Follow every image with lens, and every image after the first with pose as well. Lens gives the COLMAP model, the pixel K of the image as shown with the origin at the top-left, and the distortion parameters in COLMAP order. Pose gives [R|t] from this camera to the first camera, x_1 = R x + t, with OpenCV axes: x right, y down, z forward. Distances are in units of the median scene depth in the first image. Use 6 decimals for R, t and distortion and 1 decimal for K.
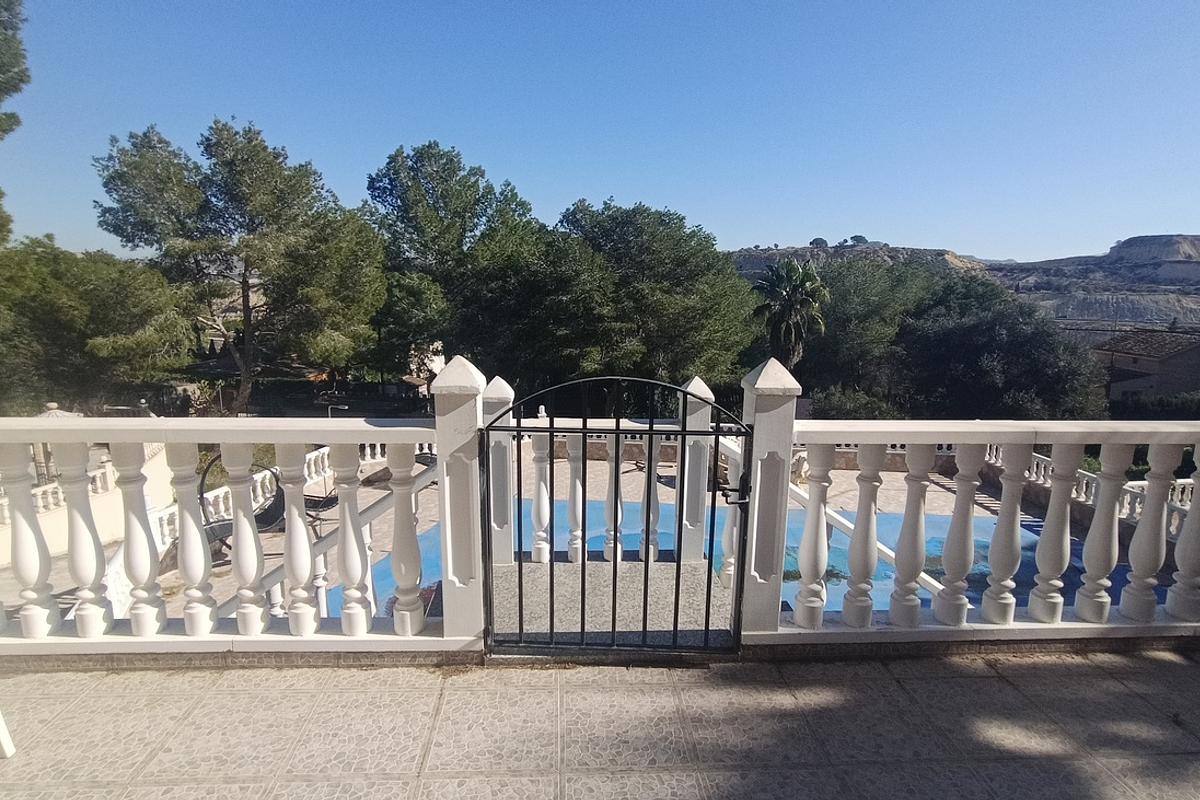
lens RADIAL K [[649.0, 0, 595.9], [0, 649.0, 397.1], [0, 0, 1]] dist [-0.034379, 0.024267]
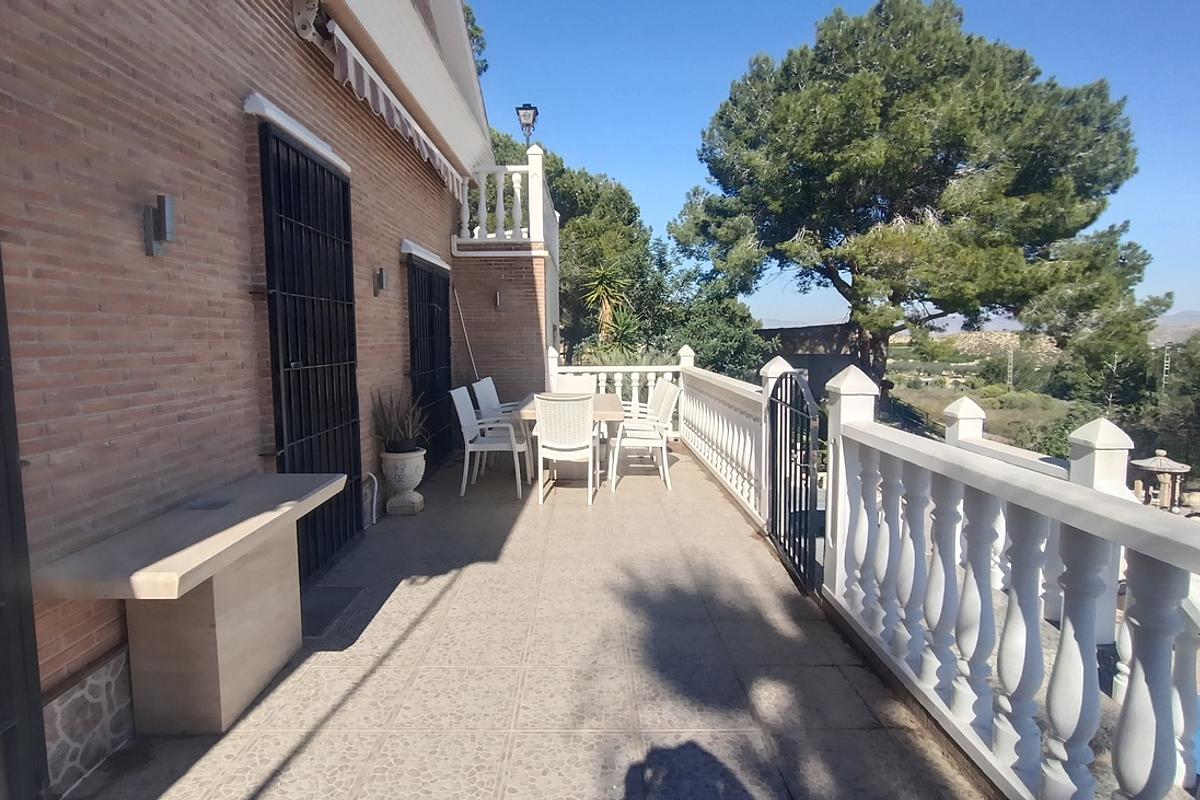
lens RADIAL K [[649.0, 0, 595.9], [0, 649.0, 397.1], [0, 0, 1]] dist [-0.034379, 0.024267]
pose [[-0.033669, 0.084270, -0.995874, 0.340189], [-0.179854, 0.979661, 0.088979, -0.004571], [0.983117, 0.182108, -0.017827, 0.123562]]
